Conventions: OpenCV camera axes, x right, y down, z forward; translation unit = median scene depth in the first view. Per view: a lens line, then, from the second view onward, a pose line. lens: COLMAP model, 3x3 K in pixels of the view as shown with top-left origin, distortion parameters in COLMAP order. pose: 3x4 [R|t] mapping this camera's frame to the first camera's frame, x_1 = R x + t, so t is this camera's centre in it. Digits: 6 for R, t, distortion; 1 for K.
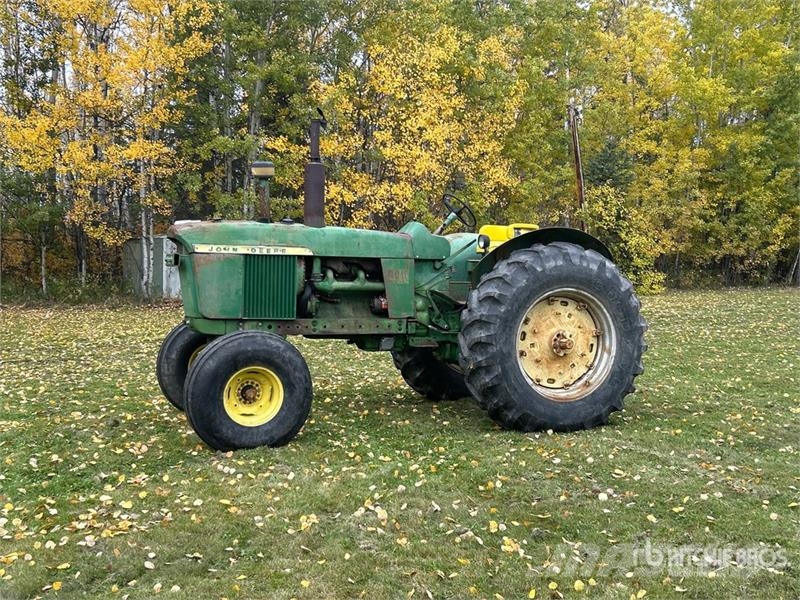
lens RADIAL K [[913.9, 0, 397.9], [0, 913.9, 301.2], [0, 0, 1]] dist [0.000663, -0.020420]
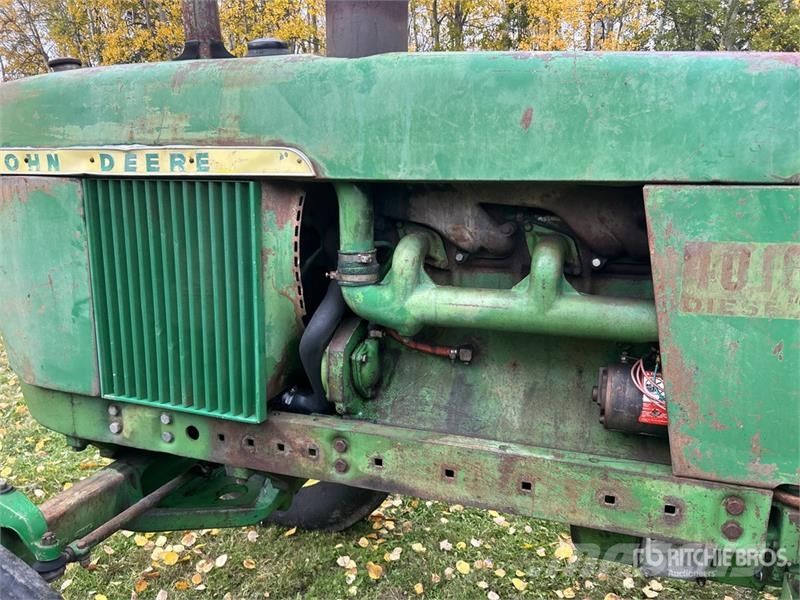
lens RADIAL K [[601.1, 0, 400.0], [0, 601.1, 300.0], [0, 0, 1]] dist [0.040333, -0.029218]
pose [[0.781967, 0.101962, -0.614924, 0.023415], [-0.018915, 0.989958, 0.140093, -0.039604], [0.623033, -0.097917, 0.776043, 0.861234]]
